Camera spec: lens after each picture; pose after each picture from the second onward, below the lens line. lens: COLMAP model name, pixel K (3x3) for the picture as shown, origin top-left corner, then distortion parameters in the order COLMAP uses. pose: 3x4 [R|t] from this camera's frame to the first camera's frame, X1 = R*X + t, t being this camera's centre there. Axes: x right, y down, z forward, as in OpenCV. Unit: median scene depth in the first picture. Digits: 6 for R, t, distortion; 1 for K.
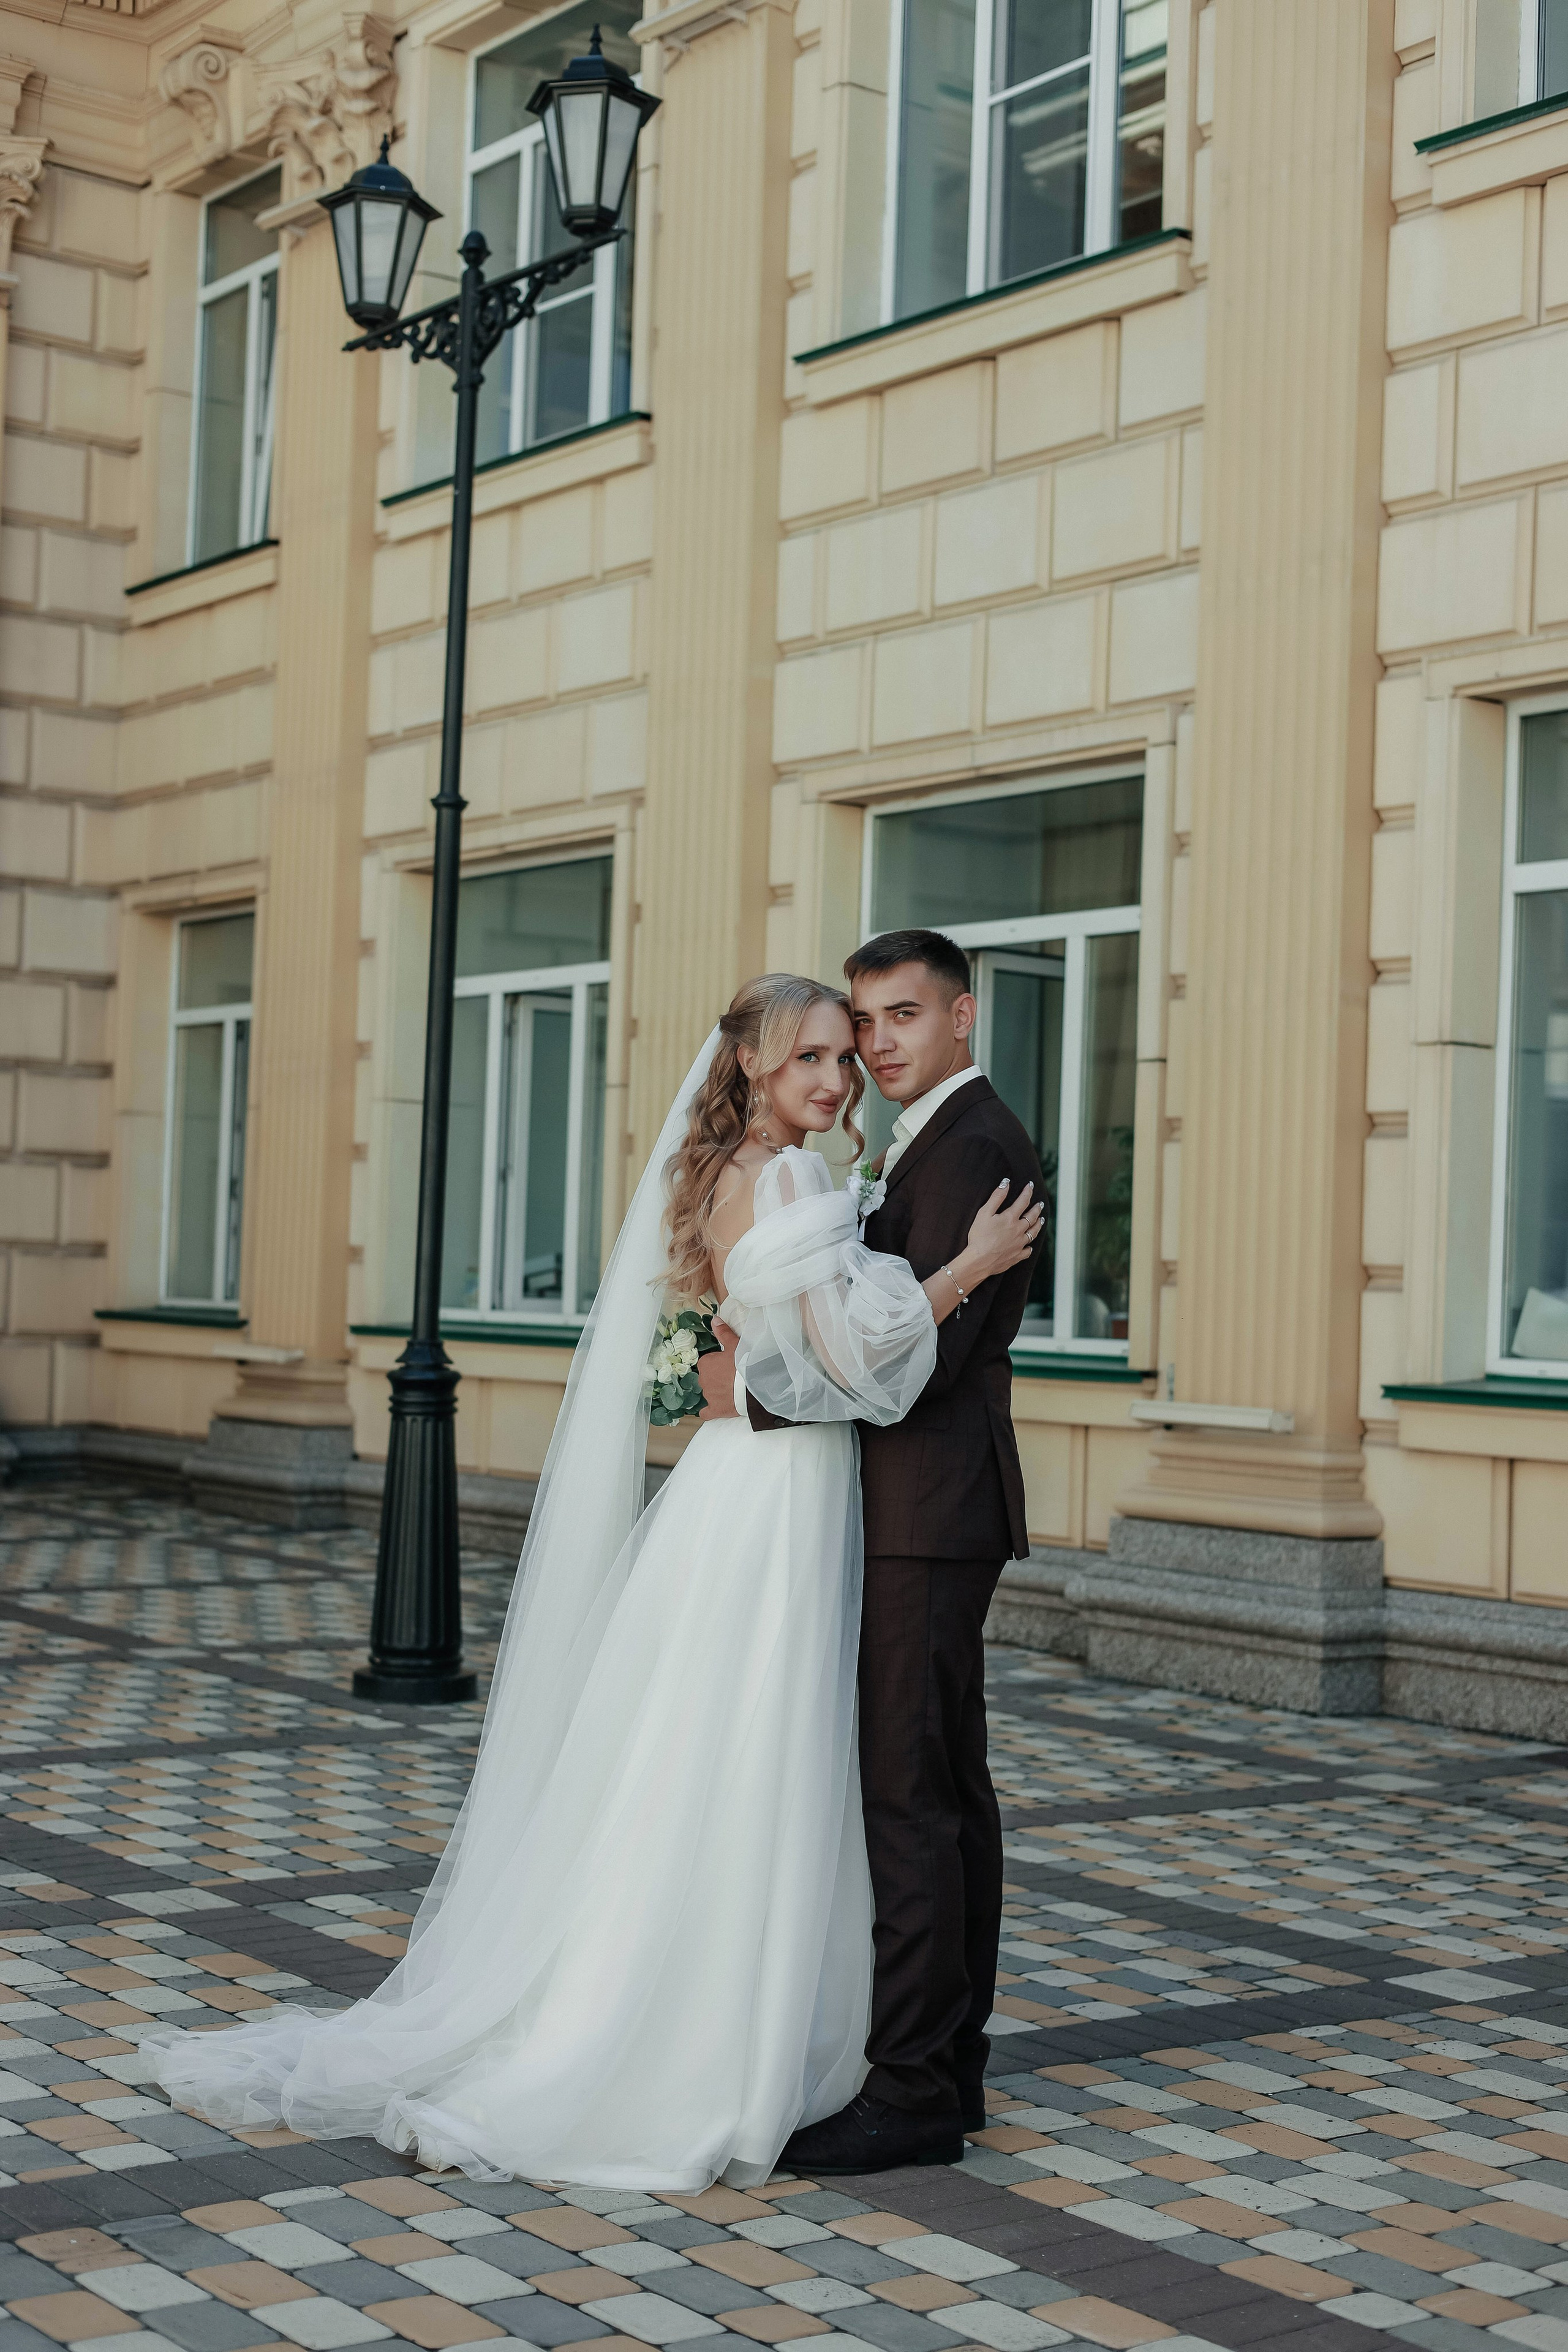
lens RADIAL K [[3352.4, 0, 711.1], [0, 3352.4, 1183.4], [0, 0, 1]] dist [0.003240, 0.000000]
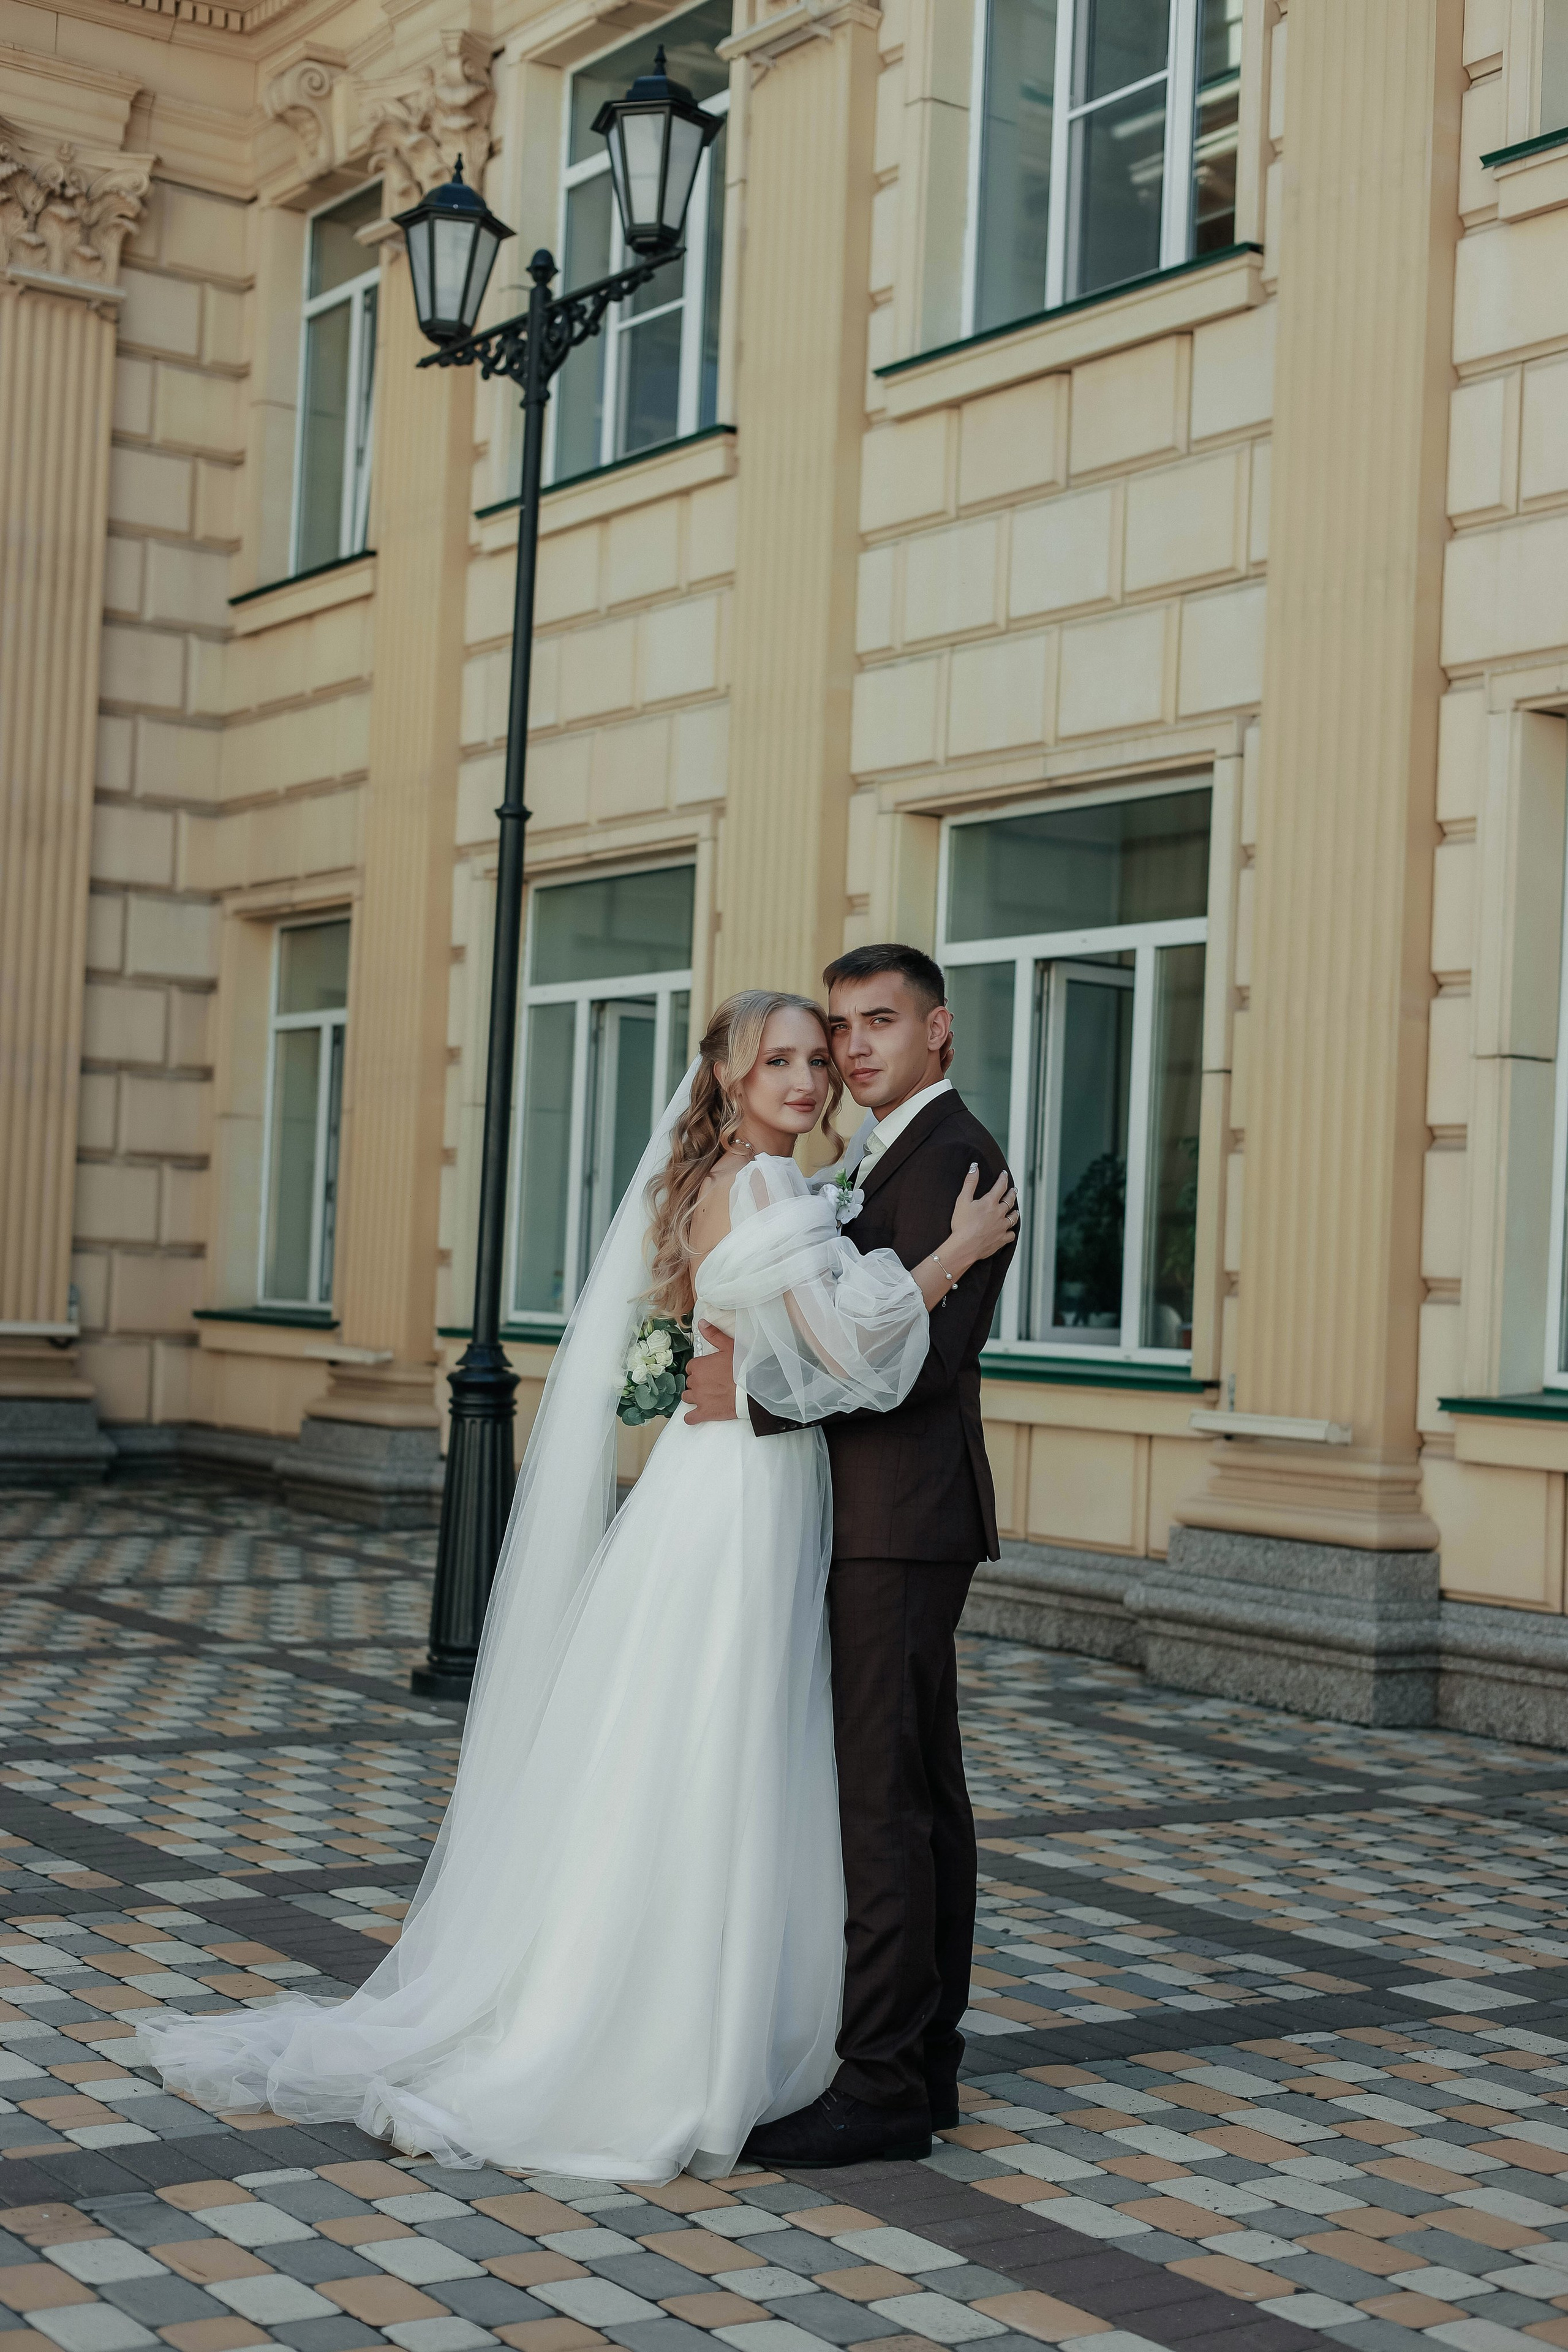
lens RADIAL K [[3352.4, 0, 728.4], [0, 3352.4, 1183.7], [0, 0, 1]] dist [0.003240, 0.000000]
pose [[0.999096, 0.008257, -0.041697, 0.027623], [-0.008328, 0.999964, -0.001529, -0.000369], [0.041683, 0.001875, 0.999129, -0.008335]]
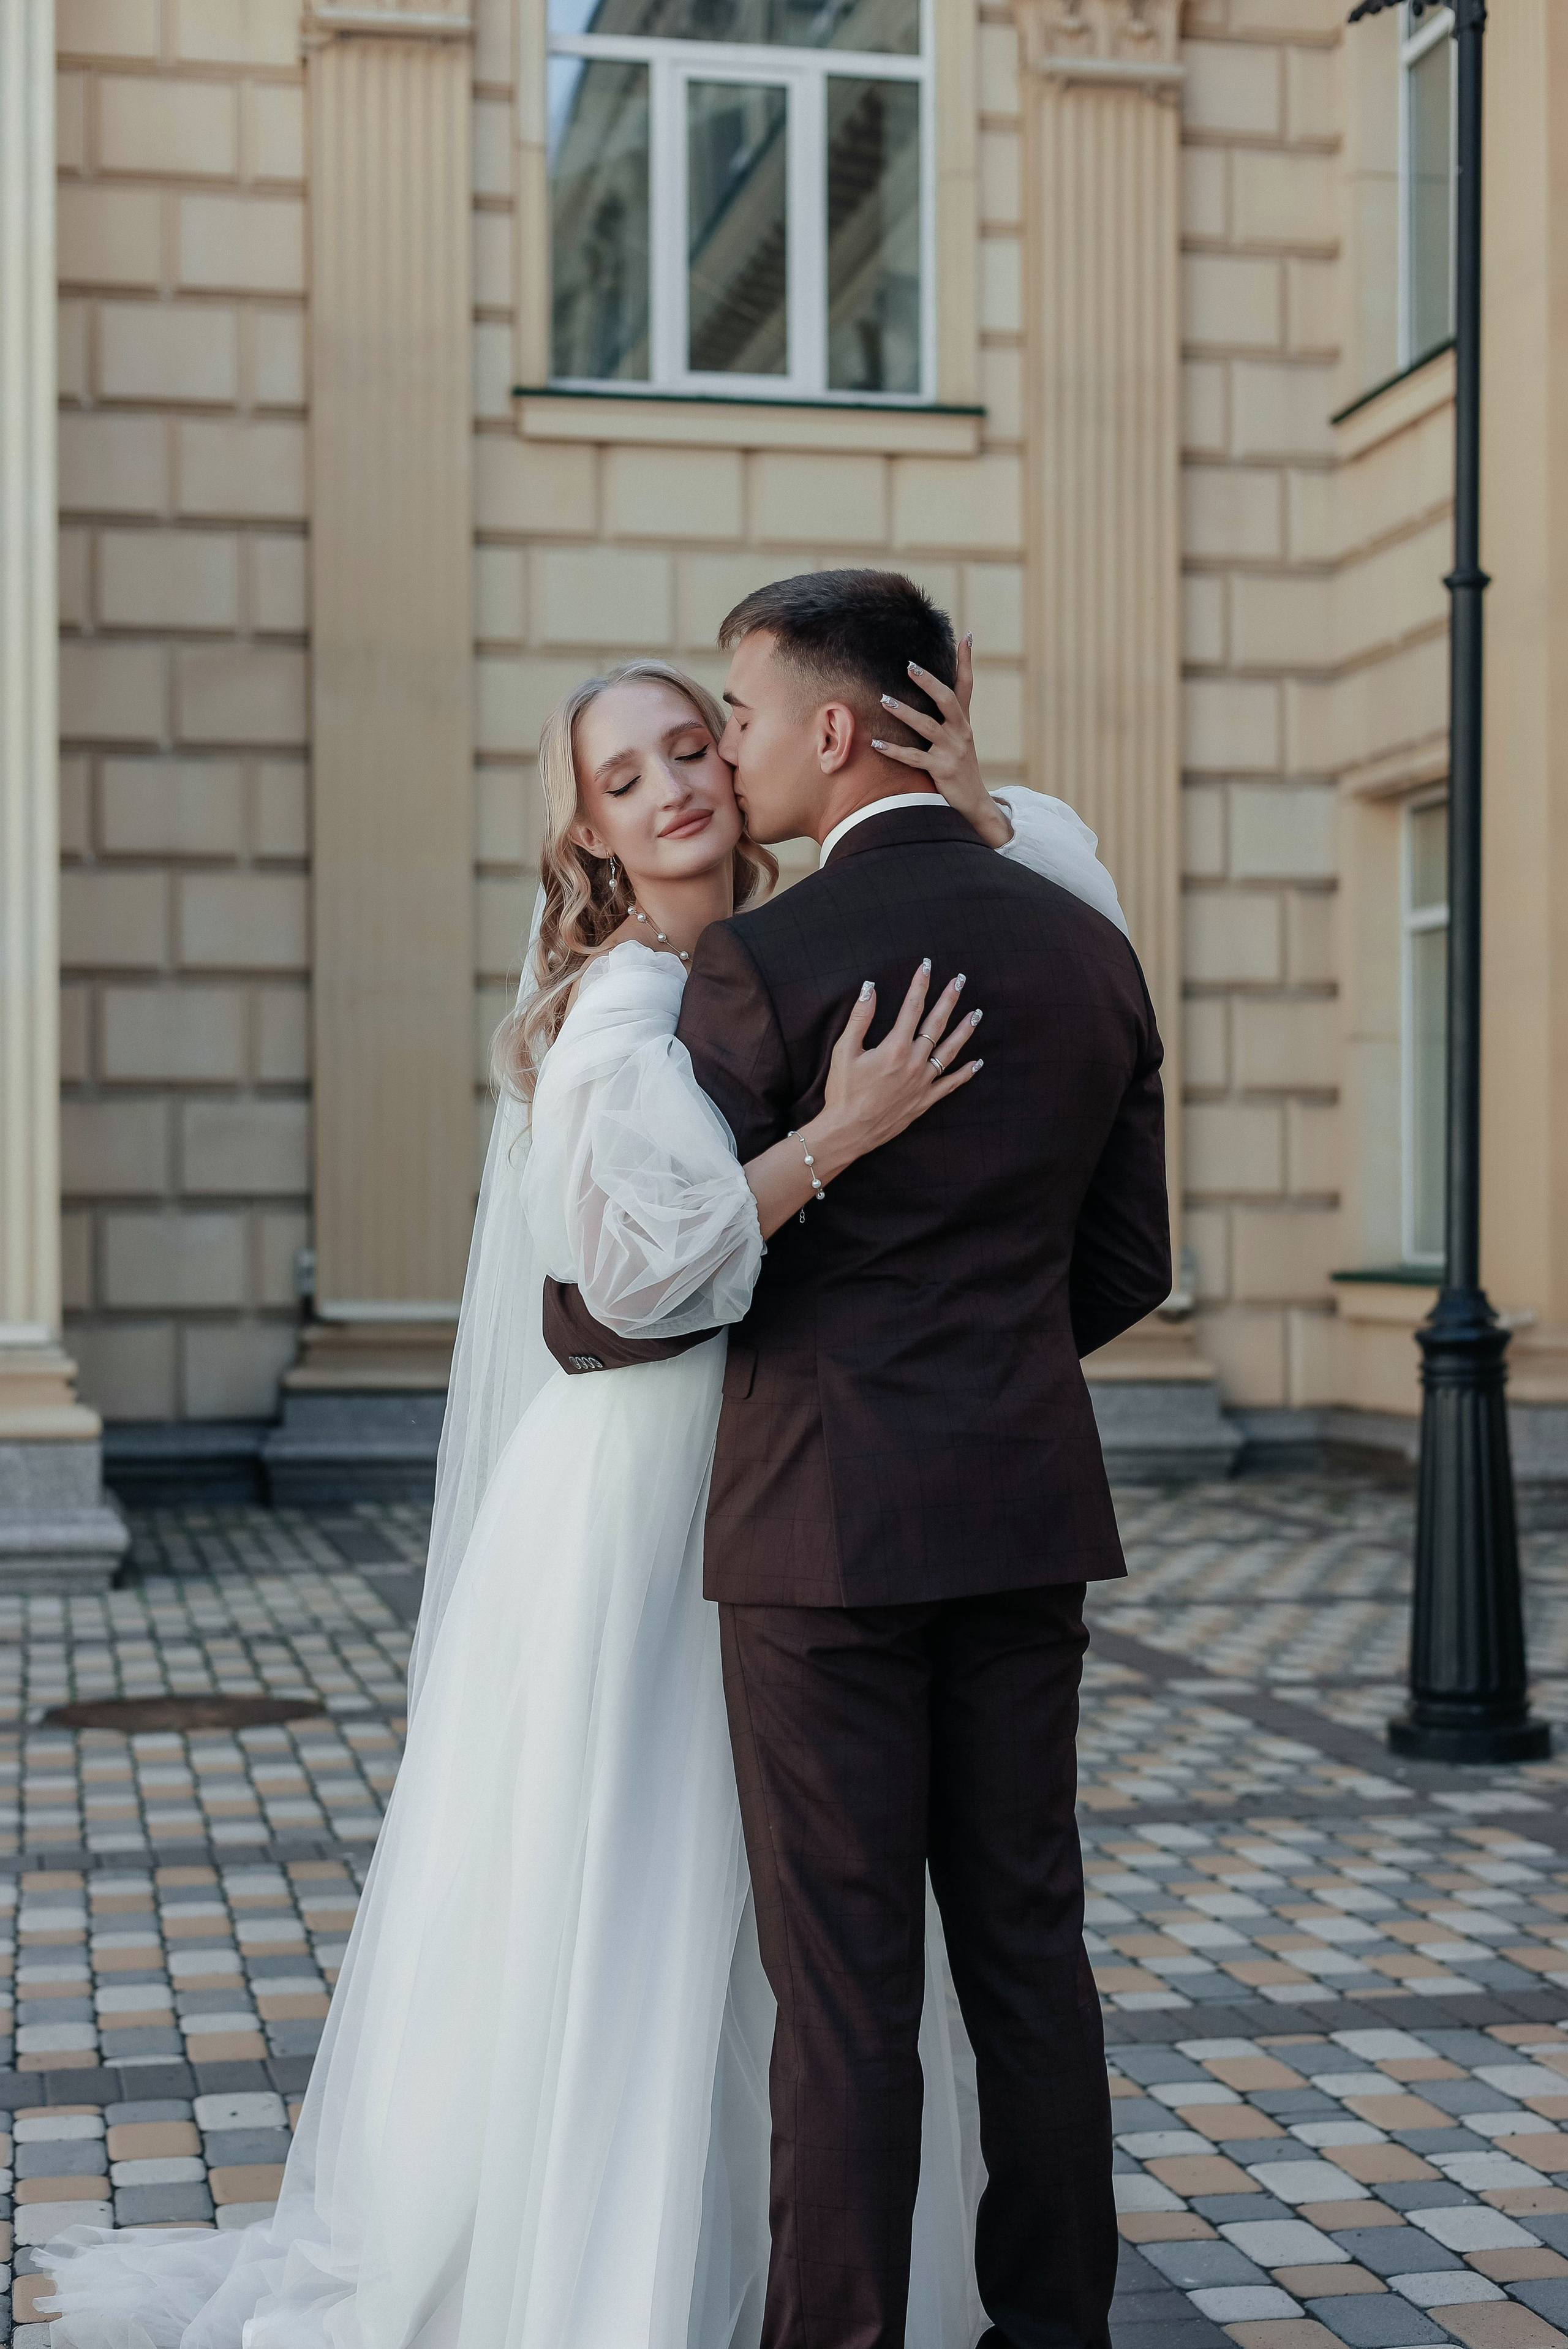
lens RADIAL K [[3500.6, 0, 849.9], [0, 3500.6, 1203.1], [0, 0, 1]] dist [0.041242, 0.000000]
pose [[0.903030, -0.037889, -0.427904, 0.122009], [0.043256, 0.999060, 0.002824, 0.017540], [0.427394, -0.021060, 0.903820, 0.201041]]
